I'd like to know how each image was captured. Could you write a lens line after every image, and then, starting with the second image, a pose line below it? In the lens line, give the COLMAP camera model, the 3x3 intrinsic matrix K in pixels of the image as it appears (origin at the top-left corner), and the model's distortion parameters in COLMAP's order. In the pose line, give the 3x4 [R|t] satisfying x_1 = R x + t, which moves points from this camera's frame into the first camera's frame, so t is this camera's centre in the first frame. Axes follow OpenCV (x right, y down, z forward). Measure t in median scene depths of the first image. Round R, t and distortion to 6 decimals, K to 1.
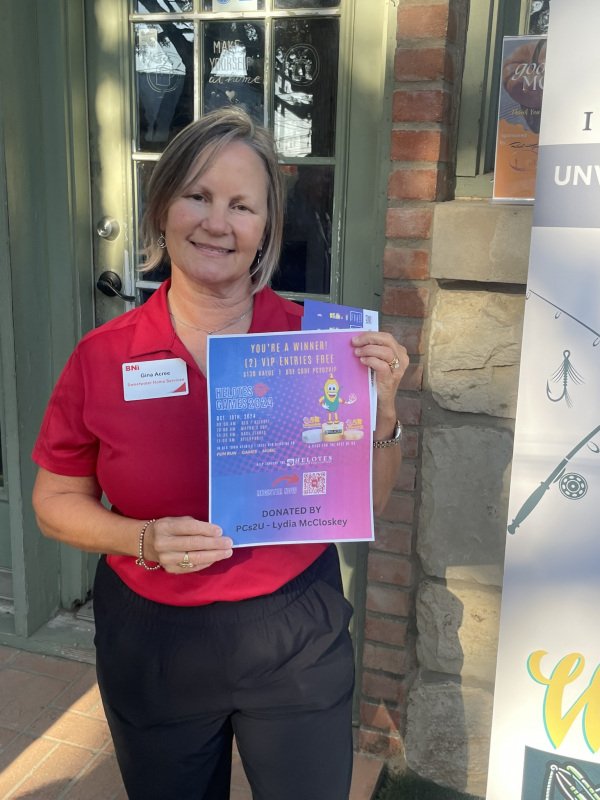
lens RADIAL K [[947.3, 0, 307.9], [0, 947.3, 398.1], [0, 0, 1]] dist [0.028767, 0.000000]
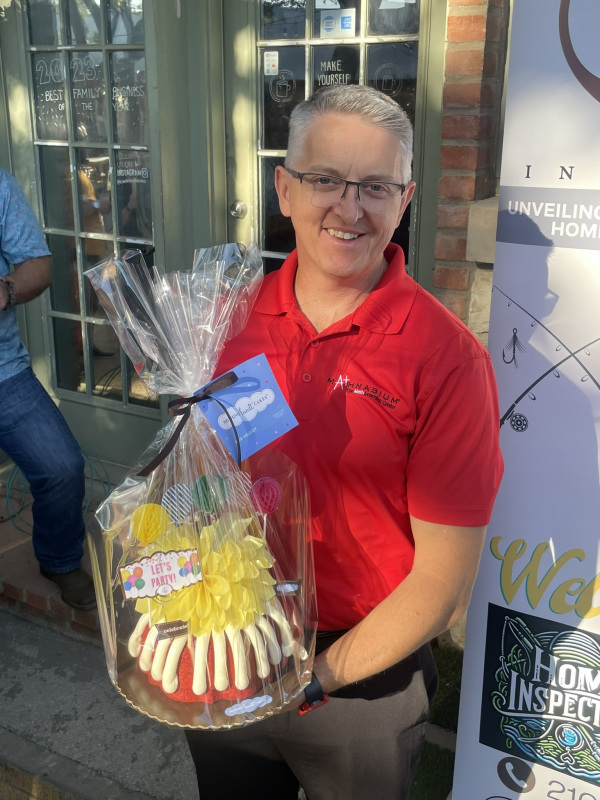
lens RADIAL K [[1041.3, 0, 297.3], [0, 1041.3, 402.0], [0, 0, 1]] dist [0.025175, 0.000000]
pose [[0.976980, 0.042041, -0.209149, 0.205851], [-0.026113, 0.996584, 0.078342, -0.039278], [0.211728, -0.071077, 0.974741, -0.445273]]
